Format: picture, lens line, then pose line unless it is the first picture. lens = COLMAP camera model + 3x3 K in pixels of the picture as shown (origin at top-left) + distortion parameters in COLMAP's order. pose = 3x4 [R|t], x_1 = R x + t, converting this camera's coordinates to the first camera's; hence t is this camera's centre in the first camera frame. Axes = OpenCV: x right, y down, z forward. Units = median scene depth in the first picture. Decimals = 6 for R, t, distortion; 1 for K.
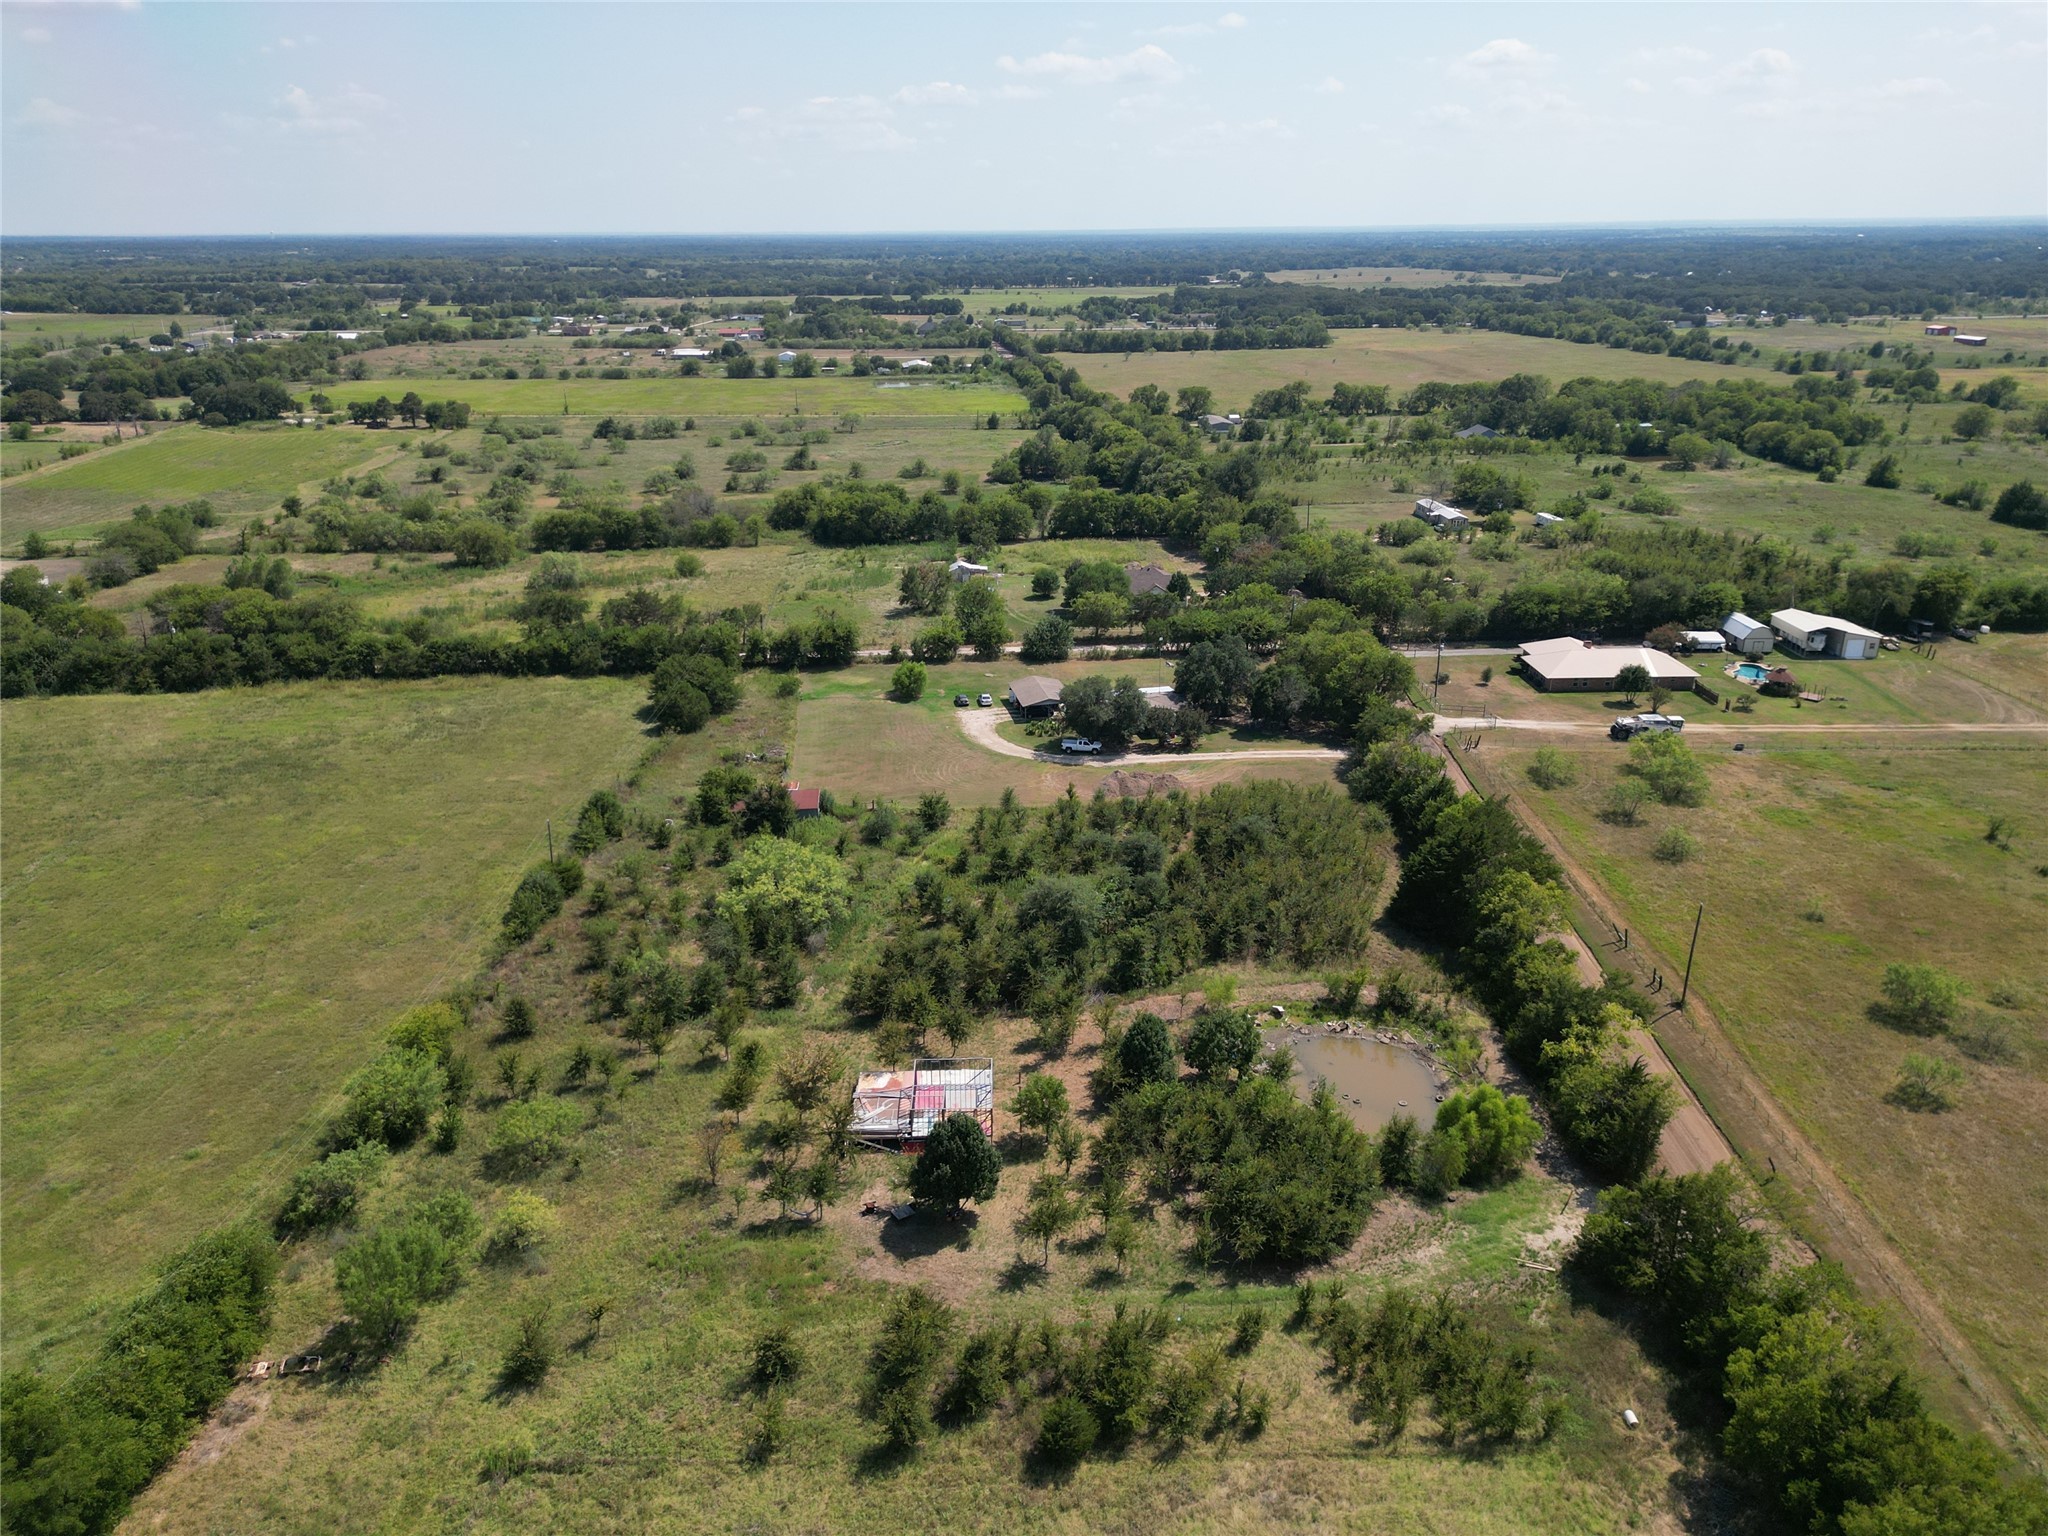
lens RADIAL K [[1429.9, 0, 1018.7], [0, 1429.9, 771.1], [0, 0, 1]] dist [0.073798, -0.069607]
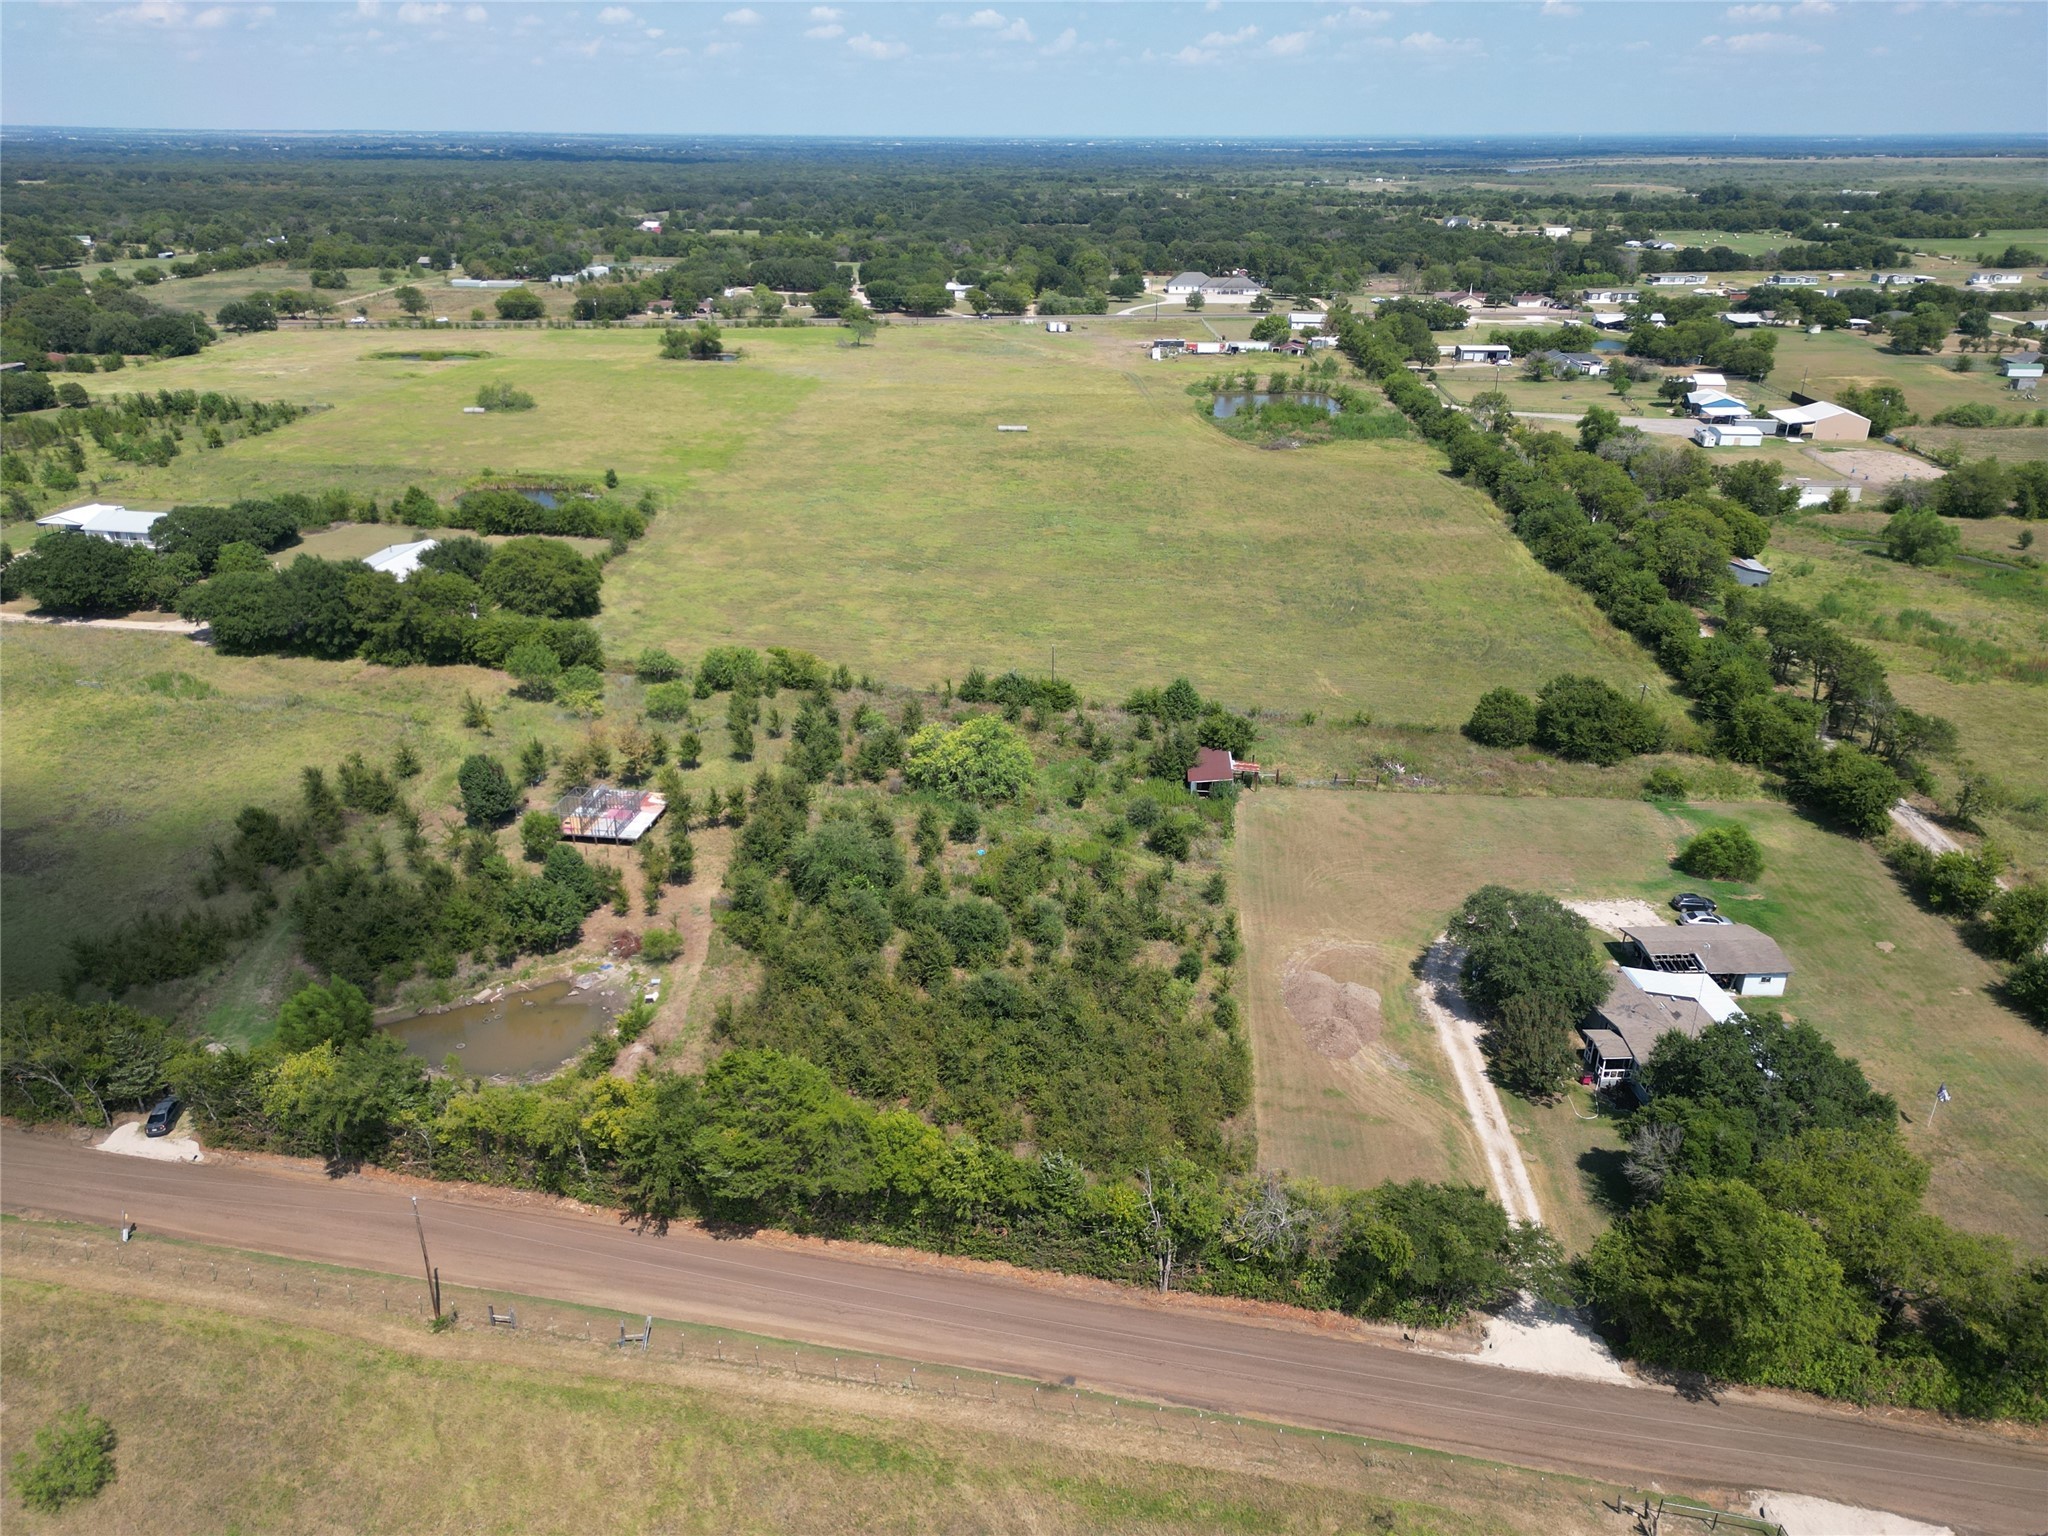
lens RADIAL K [[1429.9, 0, 1018.7], [0, 1429.9, 771.1], [0, 0, 1]] dist [0.073798, -0.069607]
pose [[-0.159052, 0.406938, -0.899502, 0.391374], [-0.351013, 0.828261, 0.436776, -0.191110], [0.922764, 0.385207, 0.011104, 0.483834]]
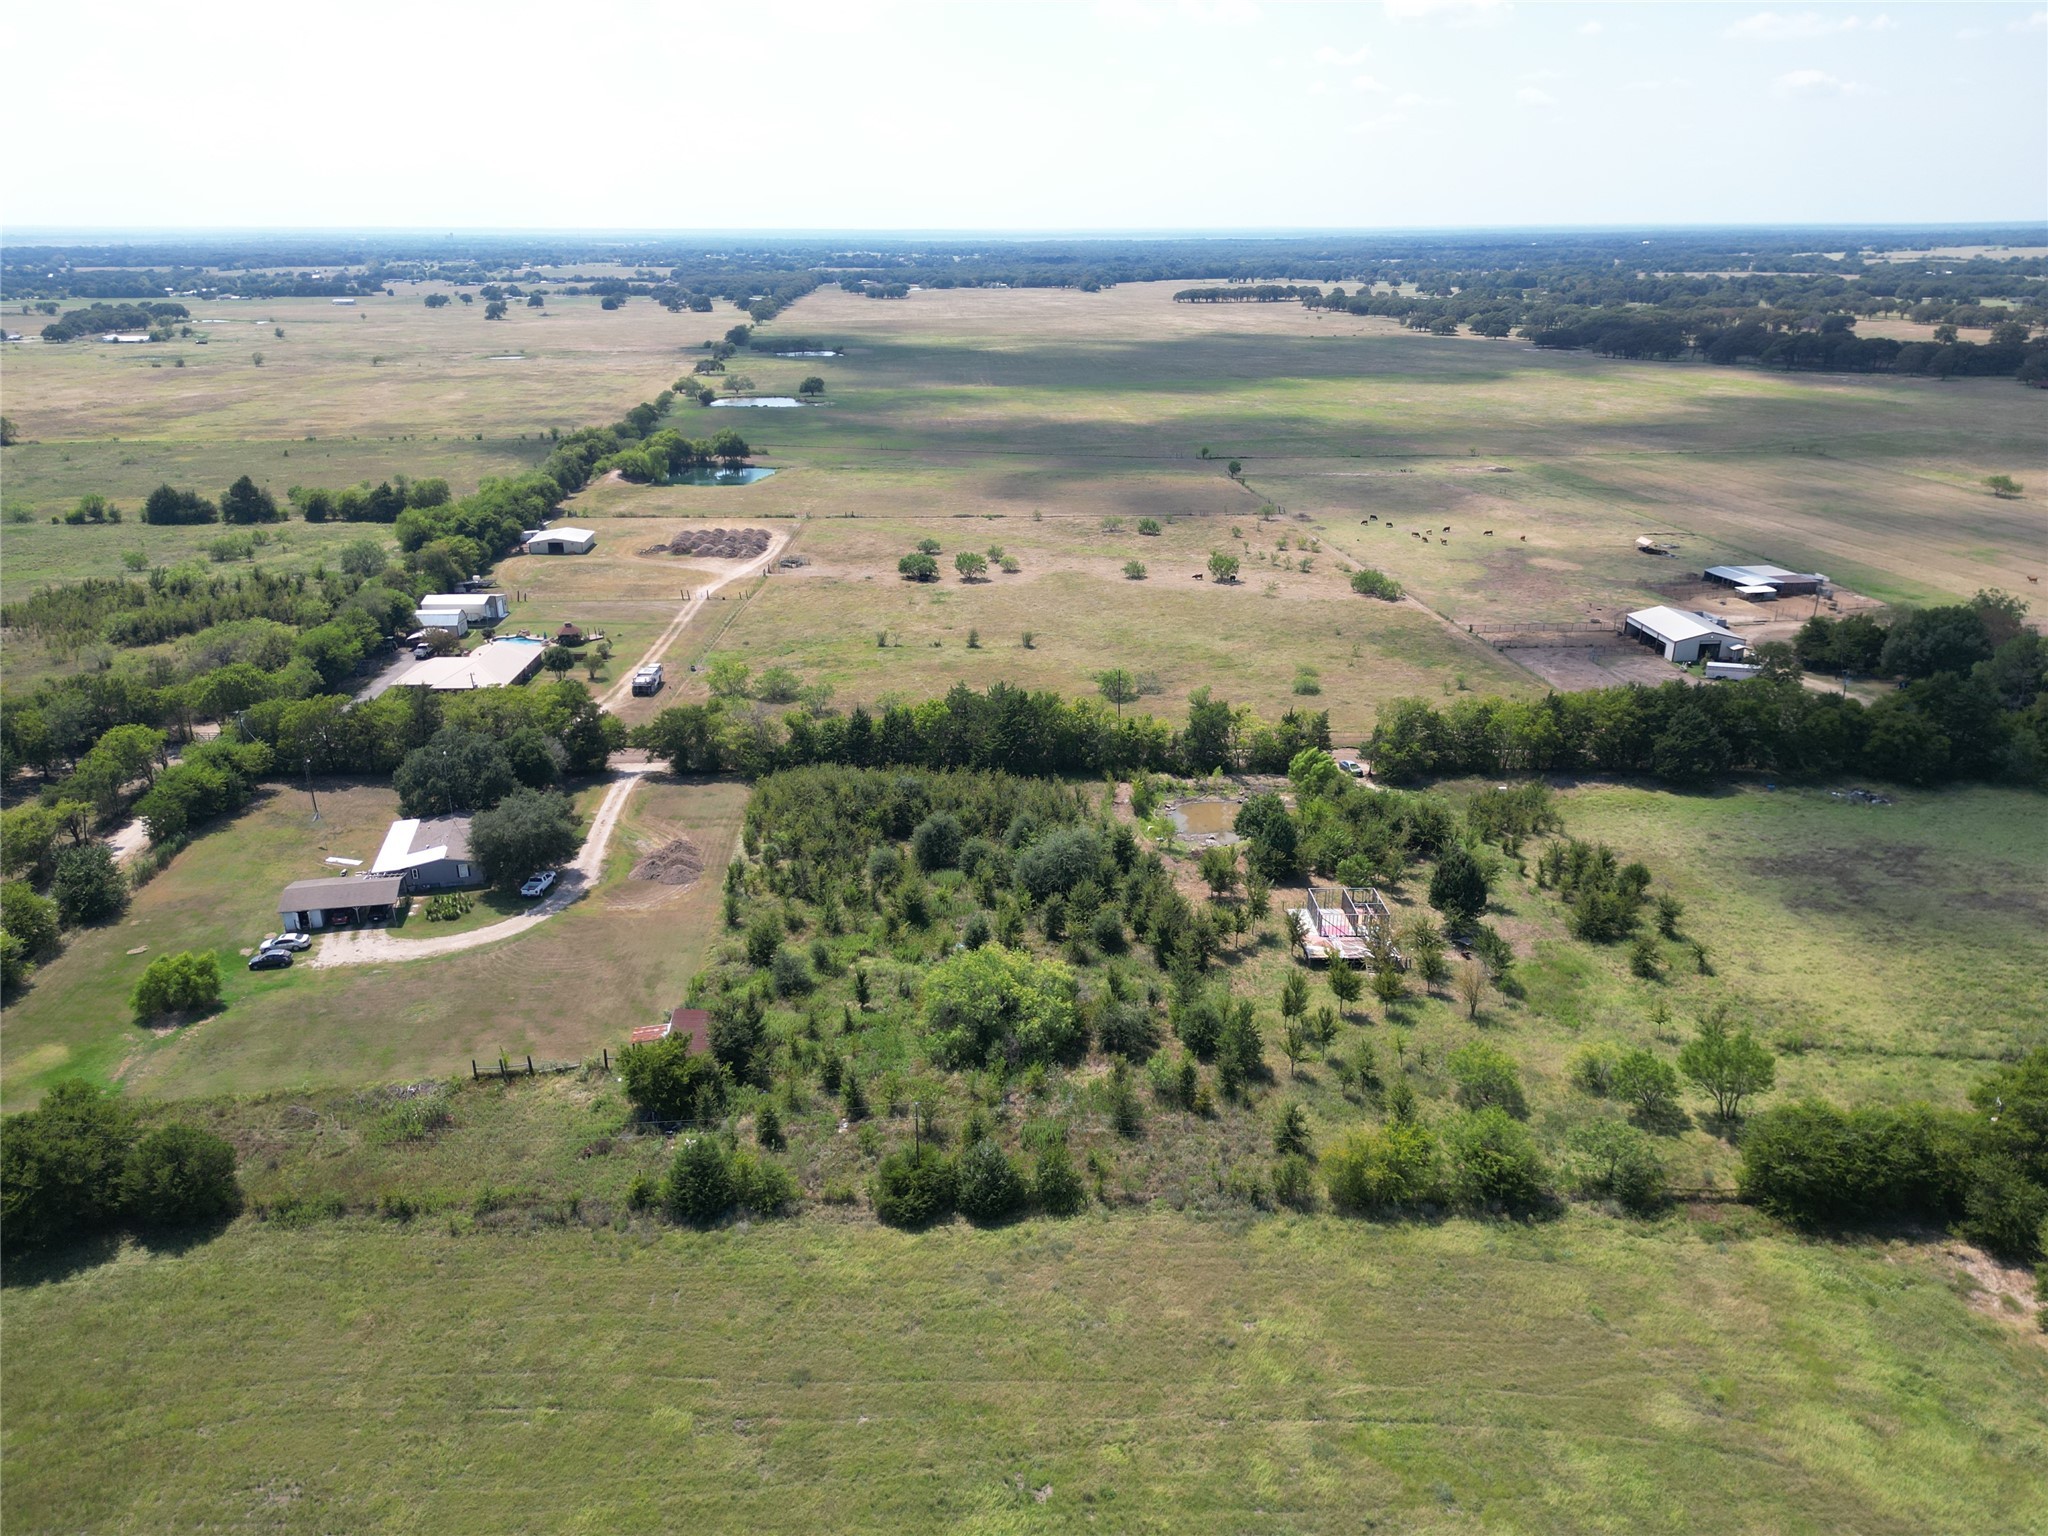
lens RADIAL K [[1429.9, 0, 1018.7], [0, 1429.9, 771.1], [0, 0, 1]] dist [0.073798, -0.069607]
pose [[-0.008281, -0.347151, 0.937773, -0.451996], [0.357137, 0.874927, 0.327040, -0.156374], [-0.934015, 0.337621, 0.116735, 0.393481]]
